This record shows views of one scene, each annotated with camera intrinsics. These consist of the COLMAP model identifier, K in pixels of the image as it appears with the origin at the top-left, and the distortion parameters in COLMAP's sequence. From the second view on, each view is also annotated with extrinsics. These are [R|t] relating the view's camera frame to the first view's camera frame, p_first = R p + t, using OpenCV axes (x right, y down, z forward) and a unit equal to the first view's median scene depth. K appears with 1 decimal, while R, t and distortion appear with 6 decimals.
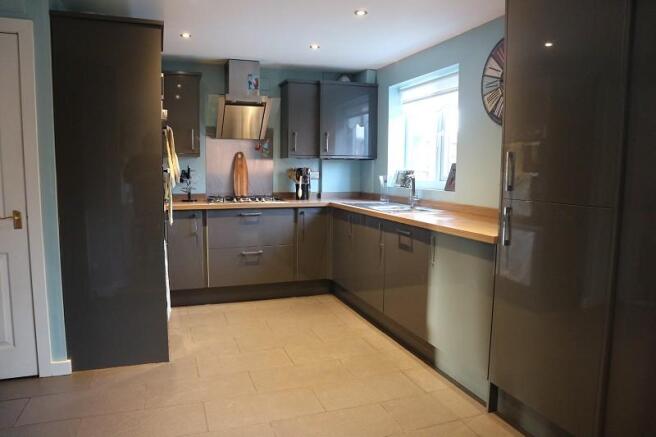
lens RADIAL K [[451.9, 0, 328.0], [0, 451.9, 218.5], [0, 0, 1]] dist [-0.133805, 0.081627]
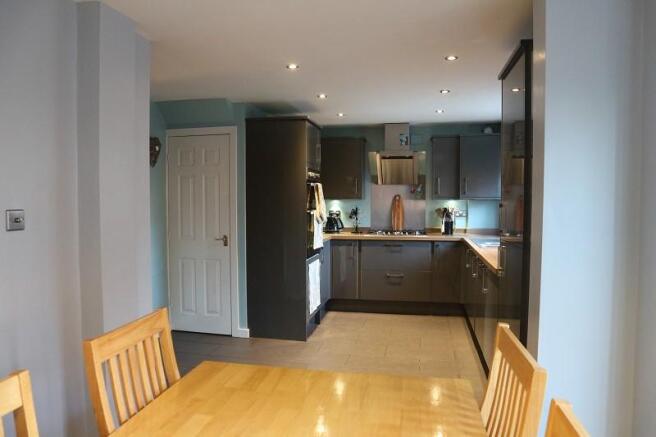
lens RADIAL K [[451.9, 0, 328.0], [0, 451.9, 218.5], [0, 0, 1]] dist [-0.133805, 0.081627]
pose [[0.849939, 0.013917, -0.526698, 0.319497], [-0.049494, 0.997340, -0.053516, -0.005660], [0.524552, 0.071554, 0.848366, -0.172870]]
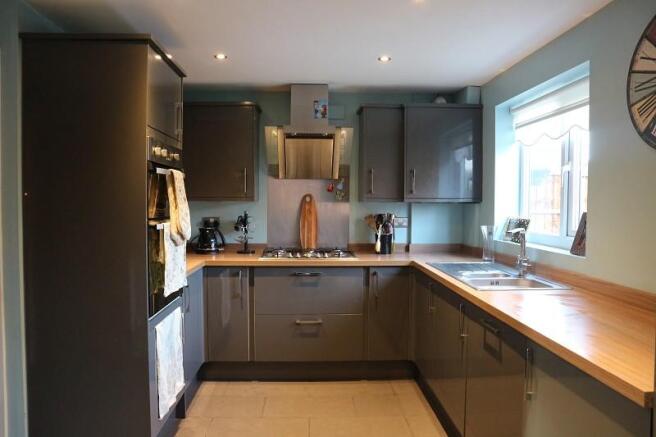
lens RADIAL K [[451.9, 0, 328.0], [0, 451.9, 218.5], [0, 0, 1]] dist [-0.133805, 0.081627]
pose [[0.953024, 0.008235, -0.302781, 0.097391], [-0.030561, 0.997144, -0.069071, -0.049859], [0.301348, 0.075079, 0.950554, 0.233597]]
